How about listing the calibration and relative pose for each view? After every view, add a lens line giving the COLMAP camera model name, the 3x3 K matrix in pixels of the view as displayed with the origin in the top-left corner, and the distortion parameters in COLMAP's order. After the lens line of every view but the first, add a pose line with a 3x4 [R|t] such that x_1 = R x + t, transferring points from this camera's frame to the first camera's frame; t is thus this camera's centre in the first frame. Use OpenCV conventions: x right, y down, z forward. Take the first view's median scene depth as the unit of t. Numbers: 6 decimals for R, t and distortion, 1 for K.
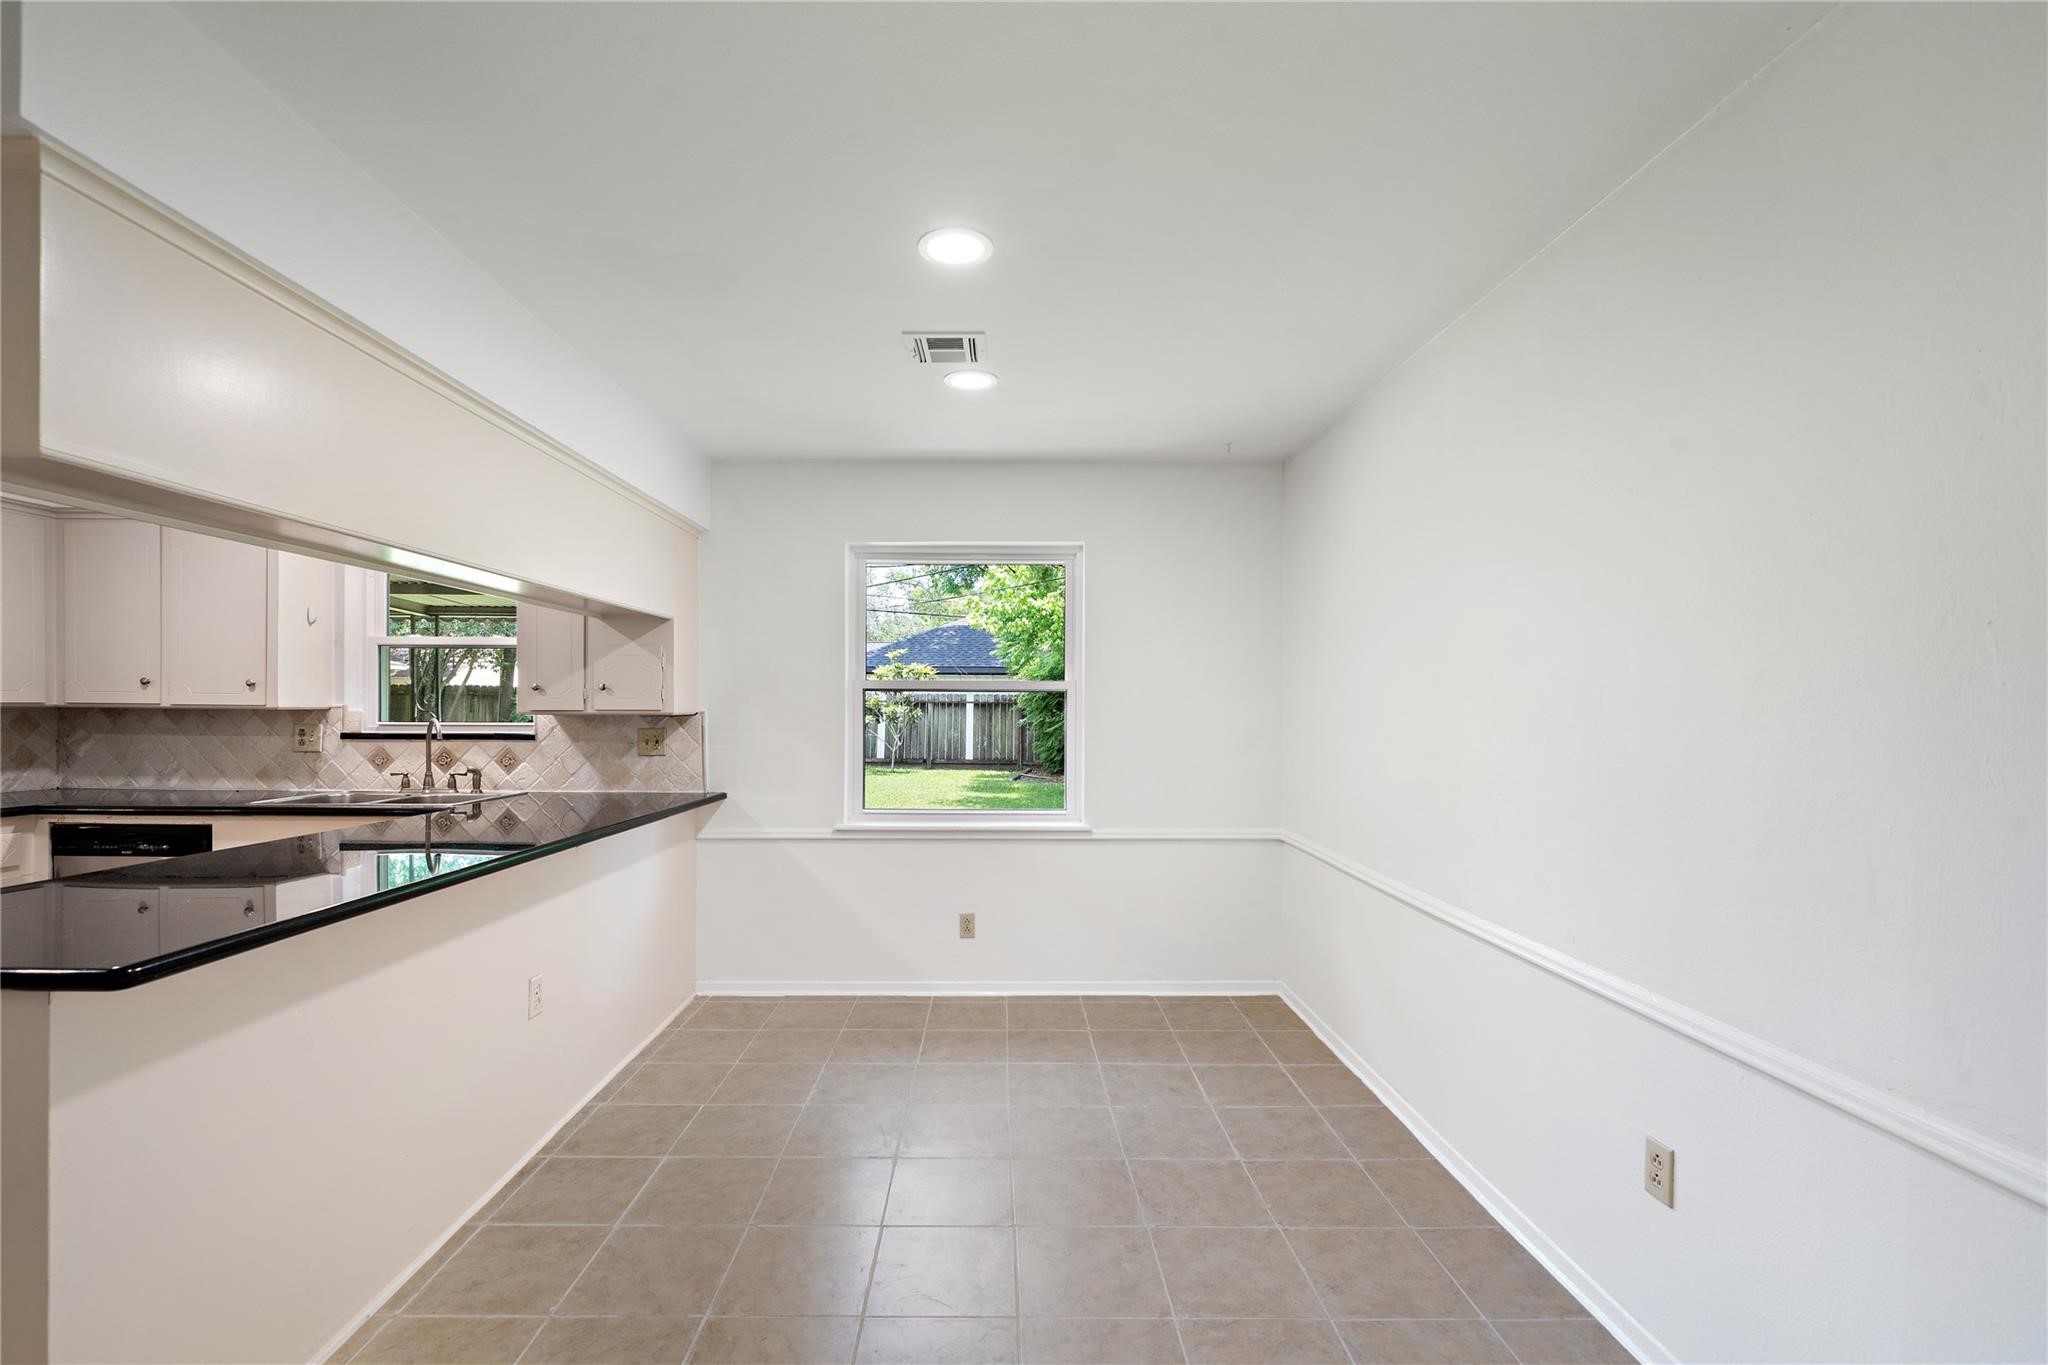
lens RADIAL K [[888.8, 0, 1006.6], [0, 888.8, 714.0], [0, 0, 1]] dist [-0.002359, 0.000686]
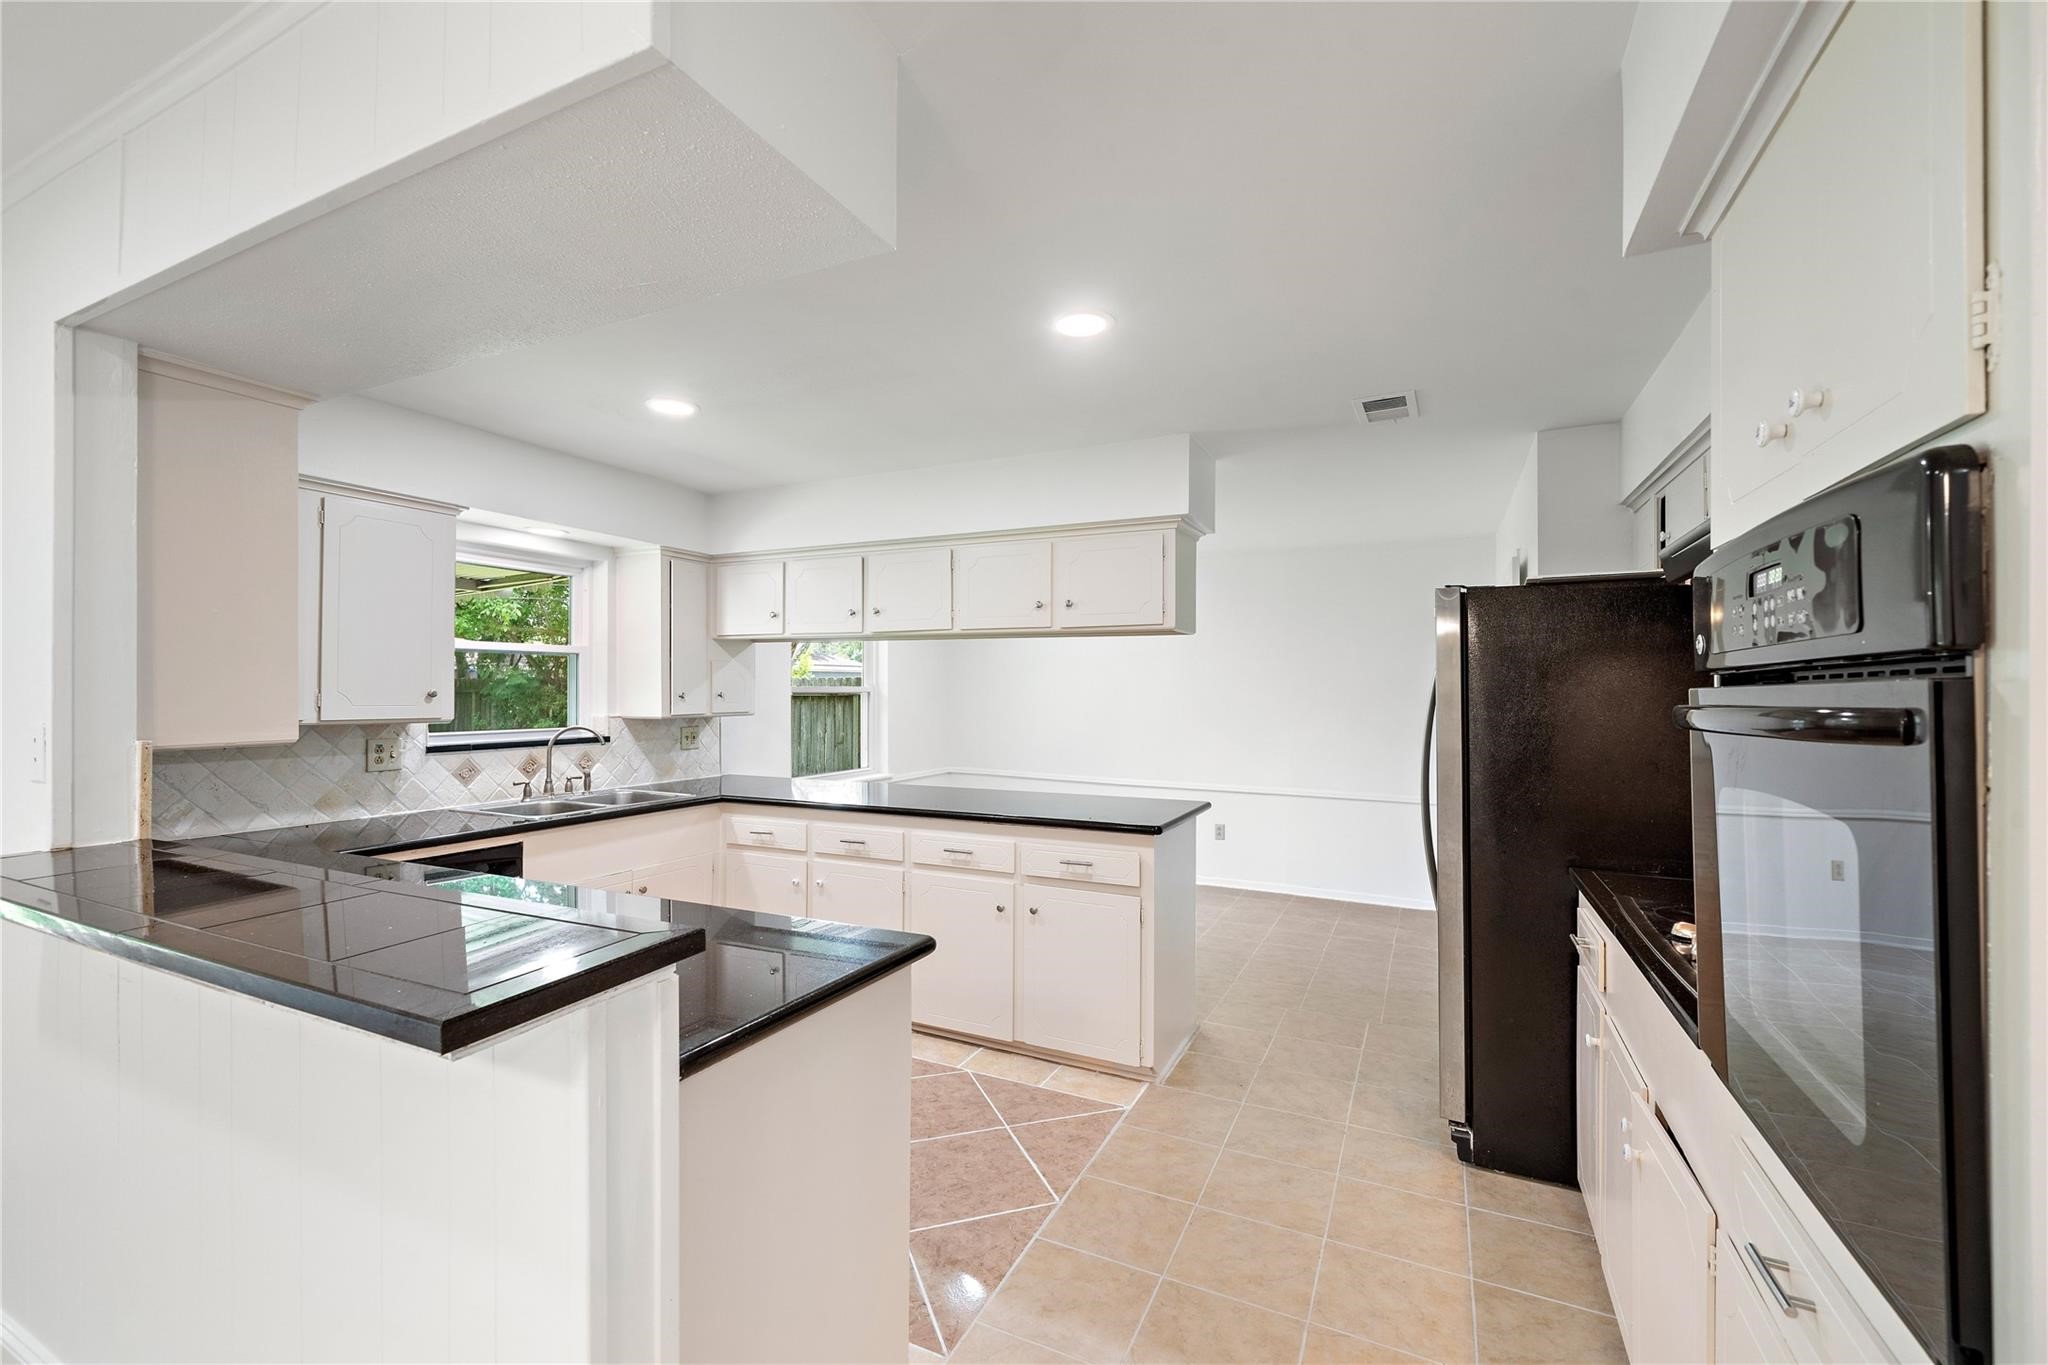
lens RADIAL K [[847.7, 0, 987.3], [0, 847.7, 692.7], [0, 0, 1]] dist [0.000407, -0.000131]
pose [[0.459903, -0.005453, 0.887953, -1.248371], [0.001917, 0.999985, 0.005148, -0.036227], [-0.887967, -0.000666, 0.459906, 0.099670]]
